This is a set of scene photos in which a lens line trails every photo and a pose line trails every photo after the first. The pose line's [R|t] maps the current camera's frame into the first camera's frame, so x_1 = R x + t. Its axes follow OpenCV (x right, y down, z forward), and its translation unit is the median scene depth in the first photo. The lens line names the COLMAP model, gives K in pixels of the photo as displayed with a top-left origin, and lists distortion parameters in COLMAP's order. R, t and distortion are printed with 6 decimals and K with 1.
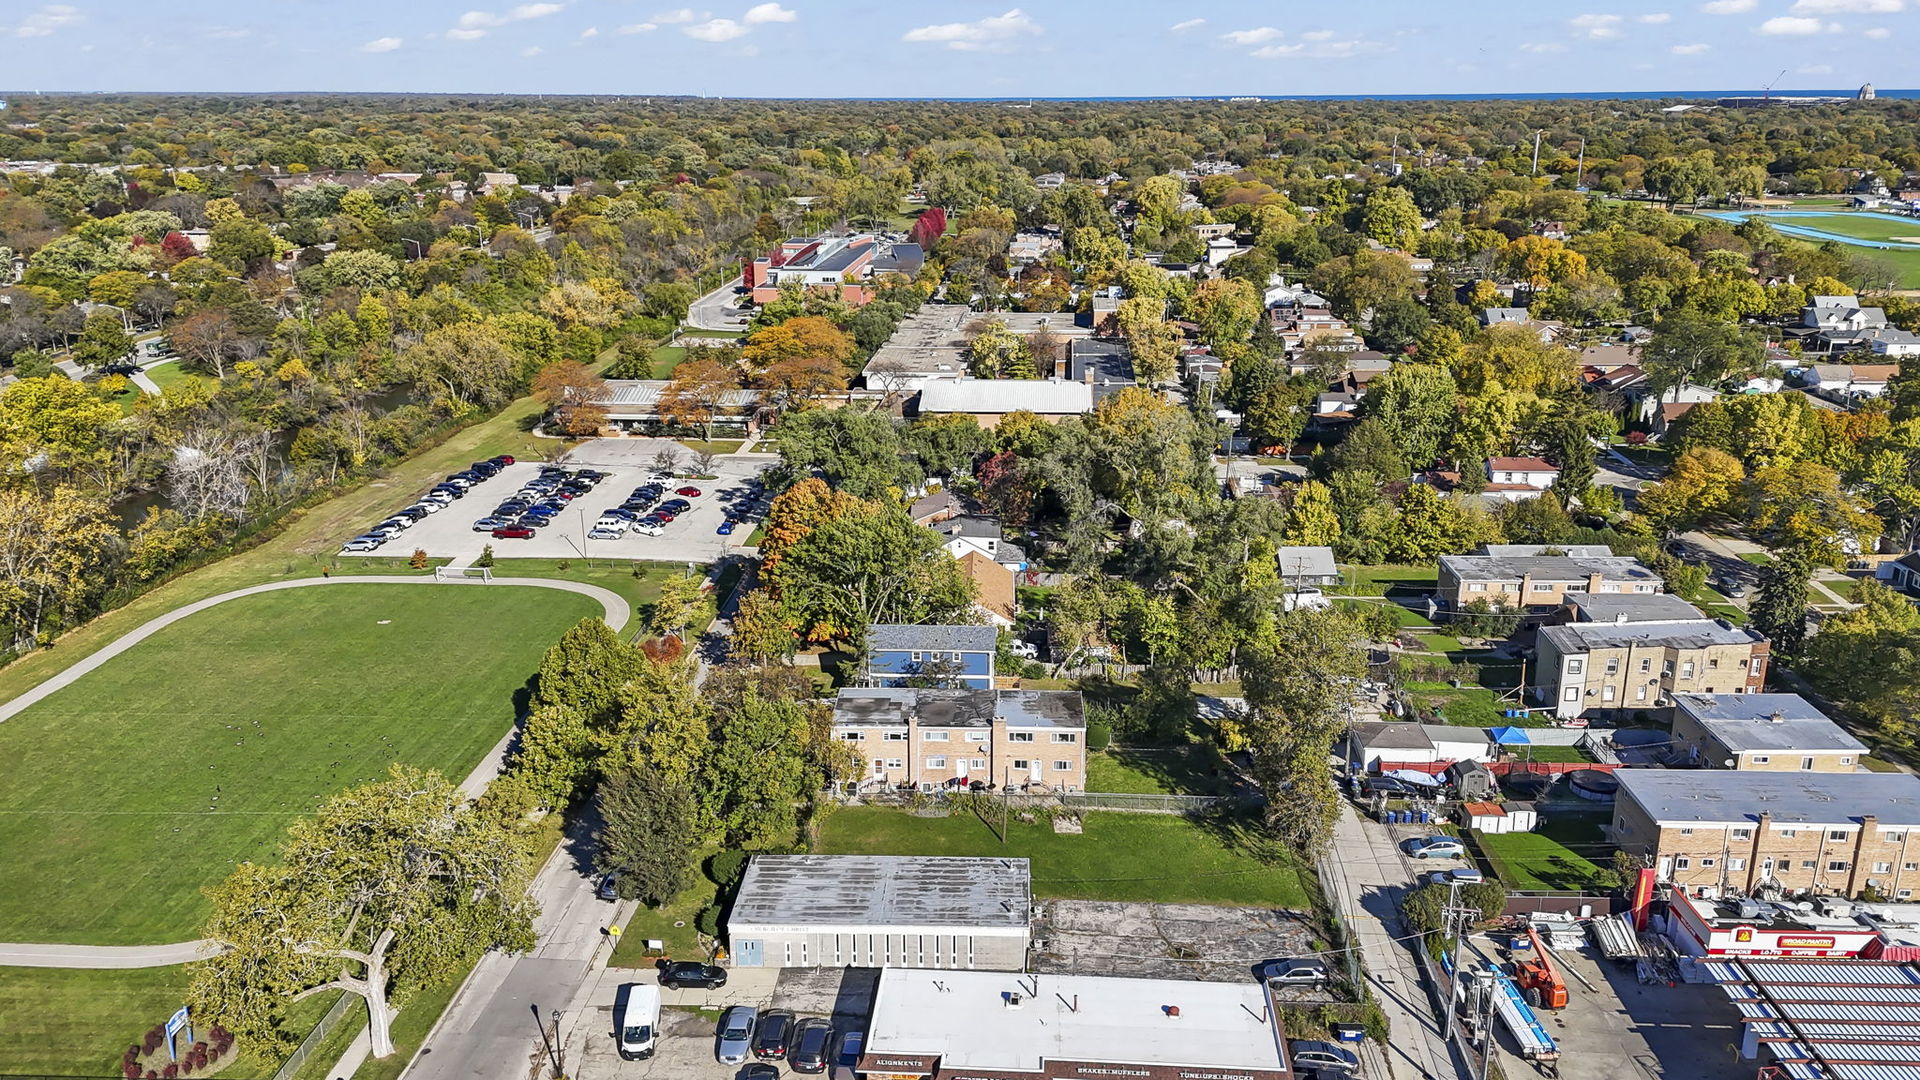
lens RADIAL K [[1430.4, 0, 954.1], [0, 1430.4, 535.4], [0, 0, 1]] dist [0.067247, -0.053163]
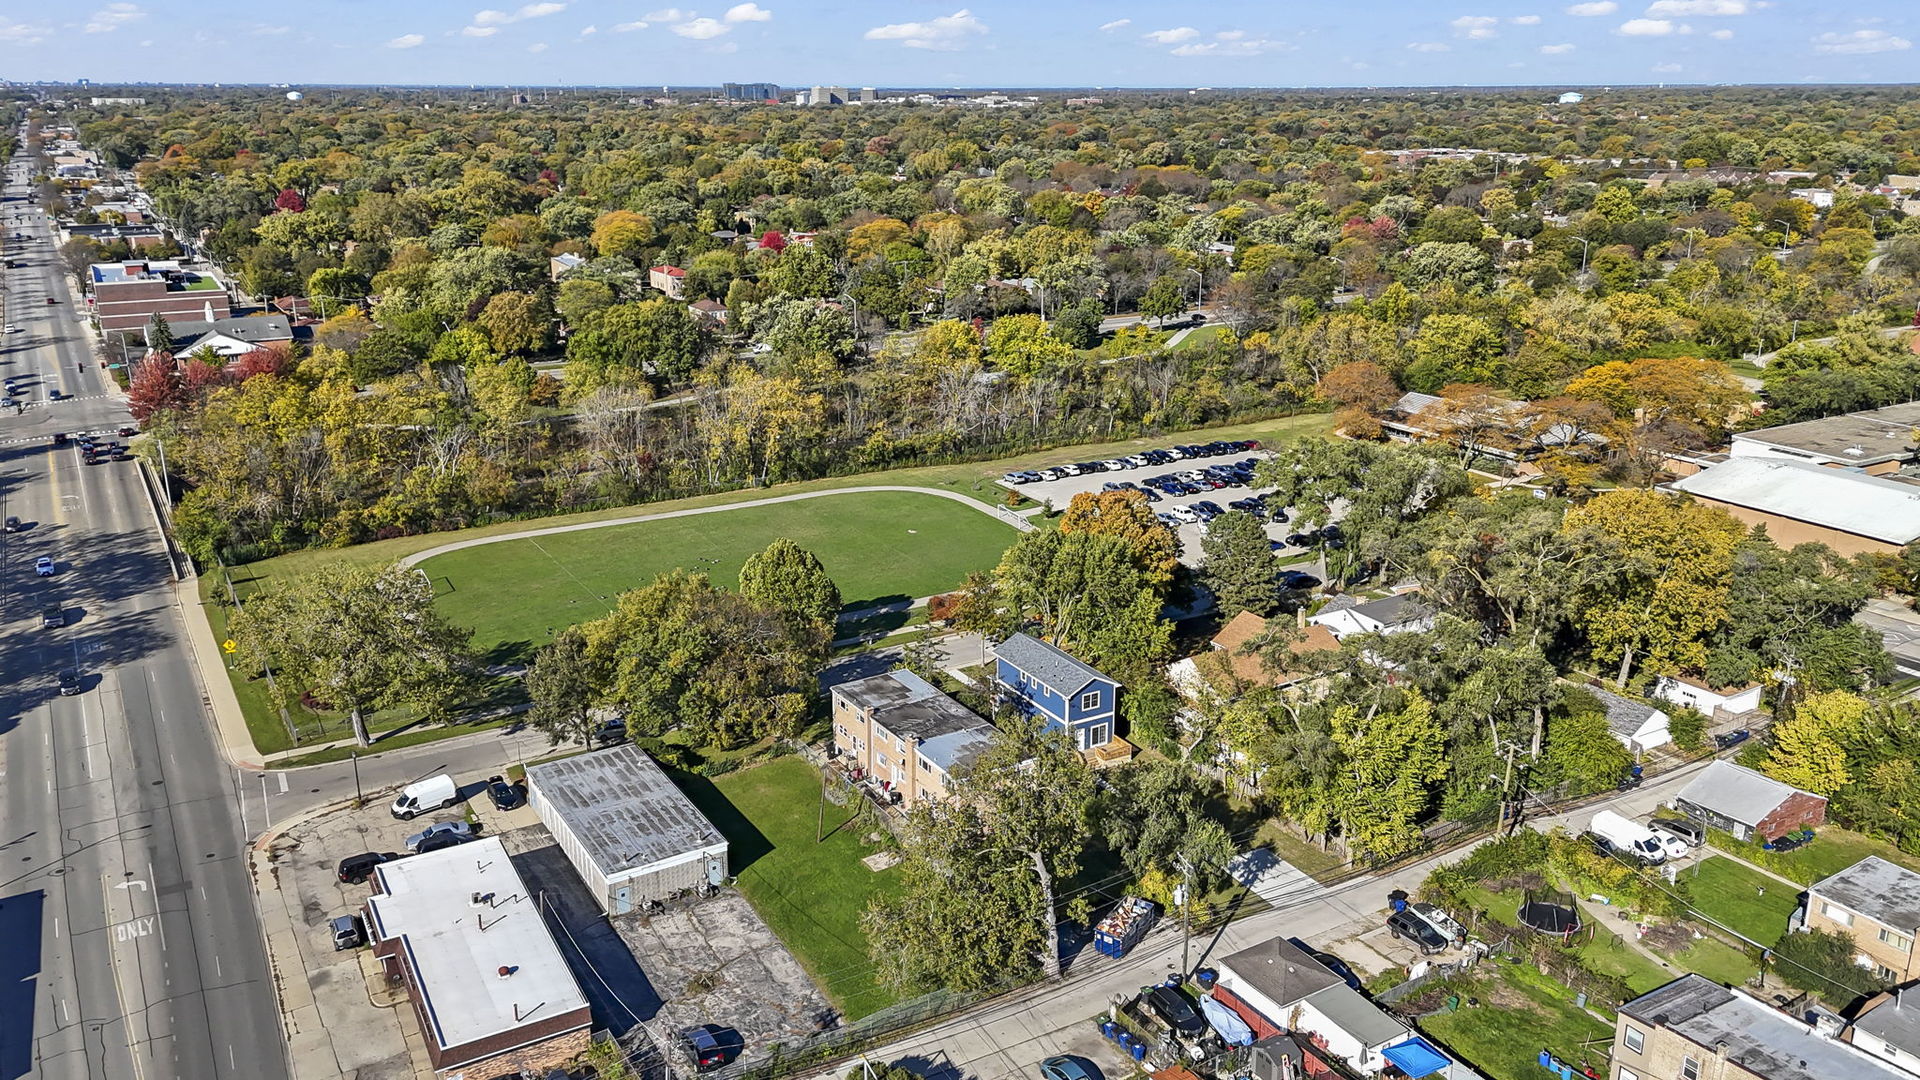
lens RADIAL K [[1430.4, 0, 966.0], [0, 1430.4, 535.3], [0, 0, 1]] dist [0.067247, -0.053163]
pose [[0.576061, 0.249075, -0.778534, 0.495249], [-0.249837, 0.960516, 0.122435, -0.083417], [0.778290, 0.123976, 0.615544, 0.268986]]
